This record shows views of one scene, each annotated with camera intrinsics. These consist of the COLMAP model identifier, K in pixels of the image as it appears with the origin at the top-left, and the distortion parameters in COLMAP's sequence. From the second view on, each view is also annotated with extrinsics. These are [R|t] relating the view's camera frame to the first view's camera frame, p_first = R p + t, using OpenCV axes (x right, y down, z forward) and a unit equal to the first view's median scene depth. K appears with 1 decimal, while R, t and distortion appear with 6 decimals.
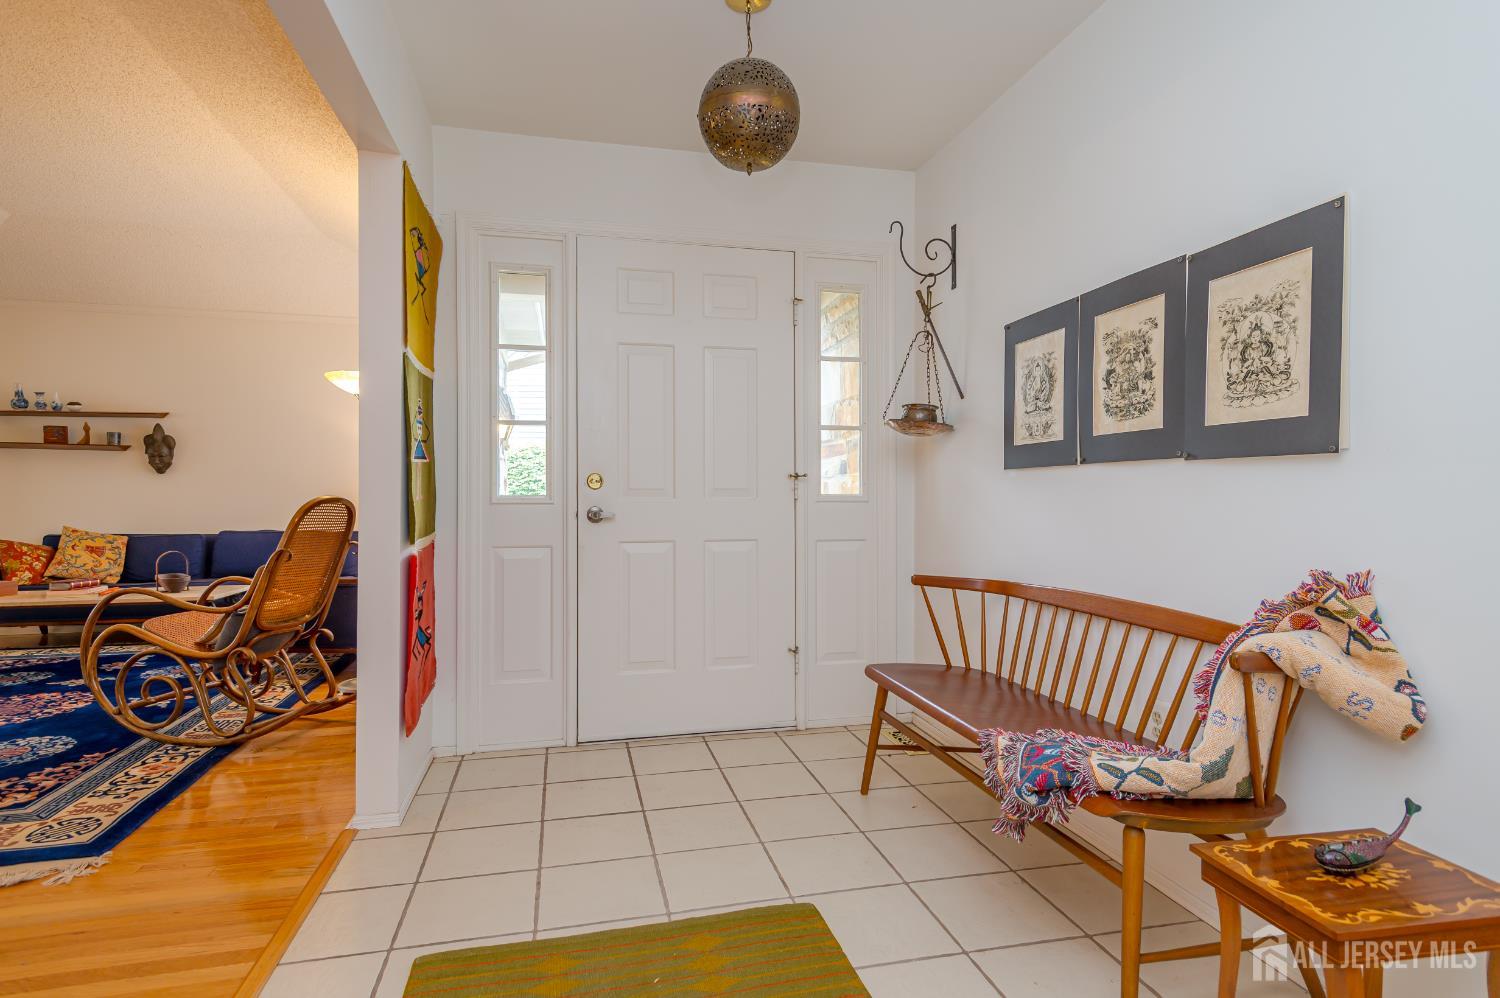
lens RADIAL K [[770.5, 0, 750.0], [0, 770.5, 499.0], [0, 0, 1]] dist [-0.000787, -0.000928]
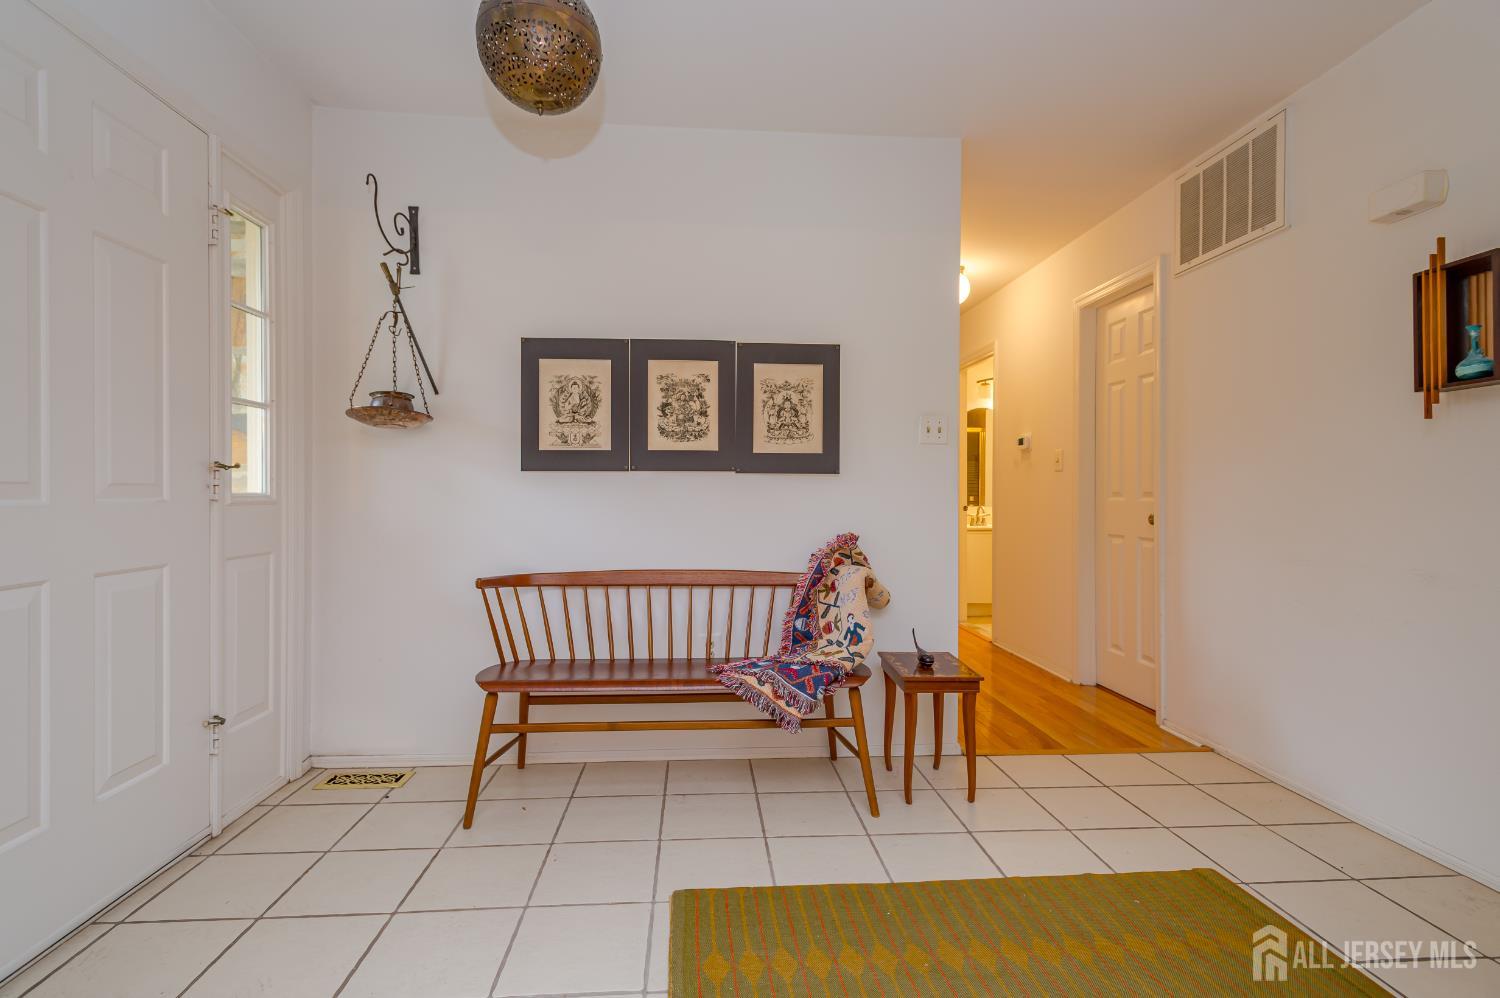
lens RADIAL K [[692.7, 0, 745.1], [0, 692.7, 494.1], [0, 0, 1]] dist [0.016778, -0.008024]
pose [[0.166067, -0.001003, 0.986114, -0.741522], [0.002506, 0.999997, 0.000595, -0.006988], [-0.986111, 0.002373, 0.166069, 0.677327]]
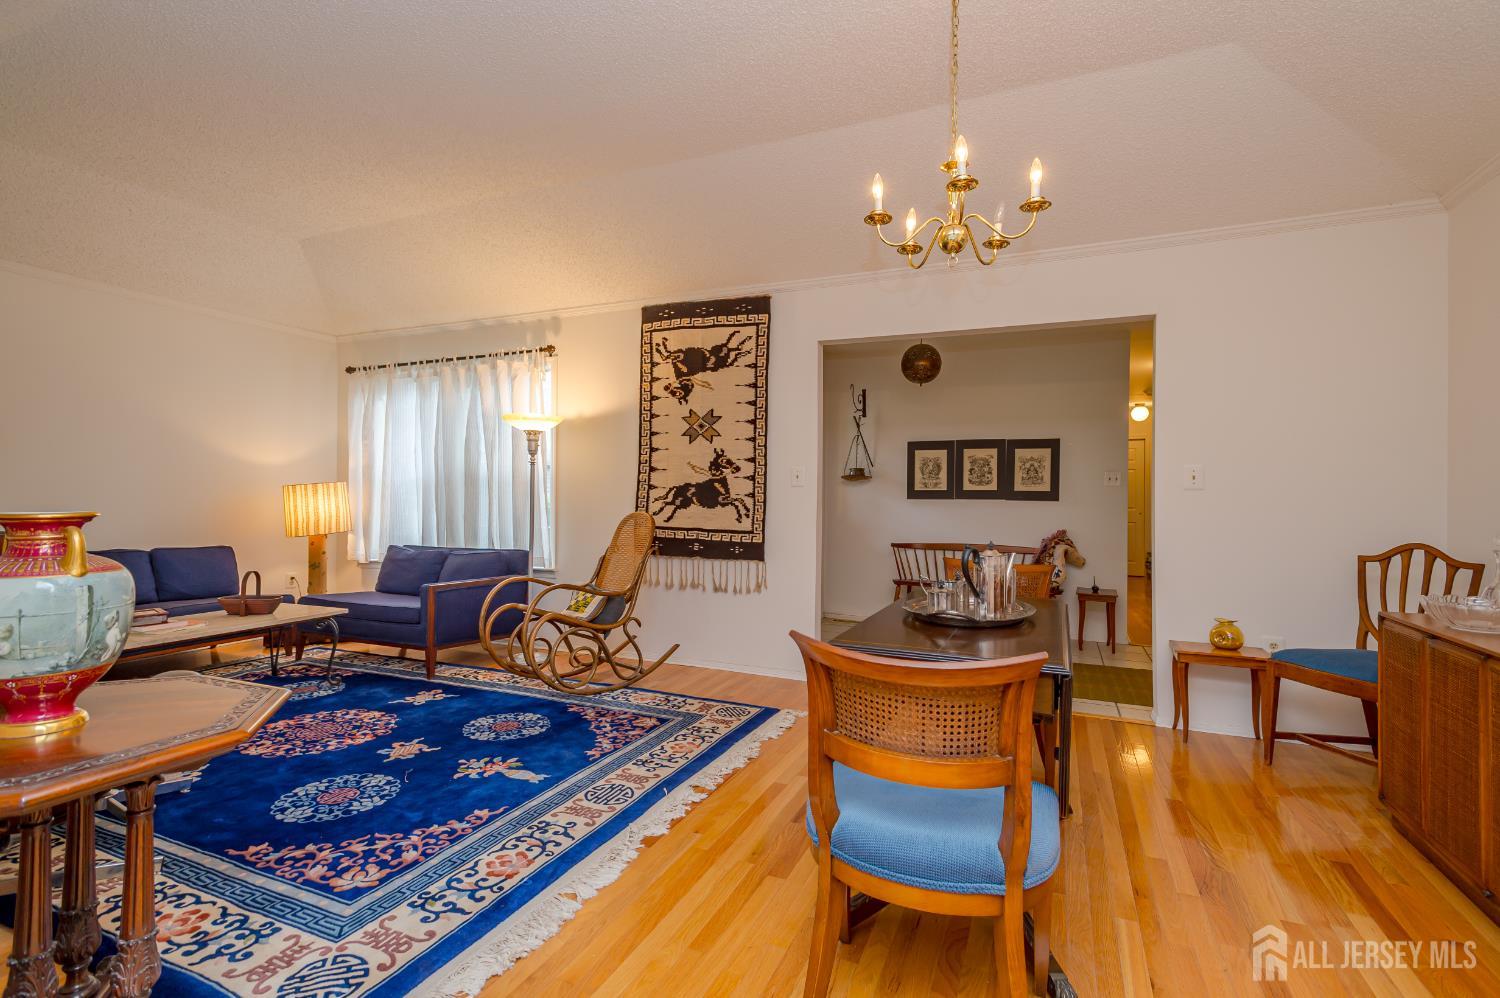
lens RADIAL K [[692.7, 0, 745.1], [0, 692.7, 494.1], [0, 0, 1]] dist [0.016778, -0.008024]
pose [[0.615164, 0.007404, 0.788365, -2.279863], [-0.003949, 0.999972, -0.006310, -0.048196], [-0.788389, 0.000768, 0.615176, 0.031714]]
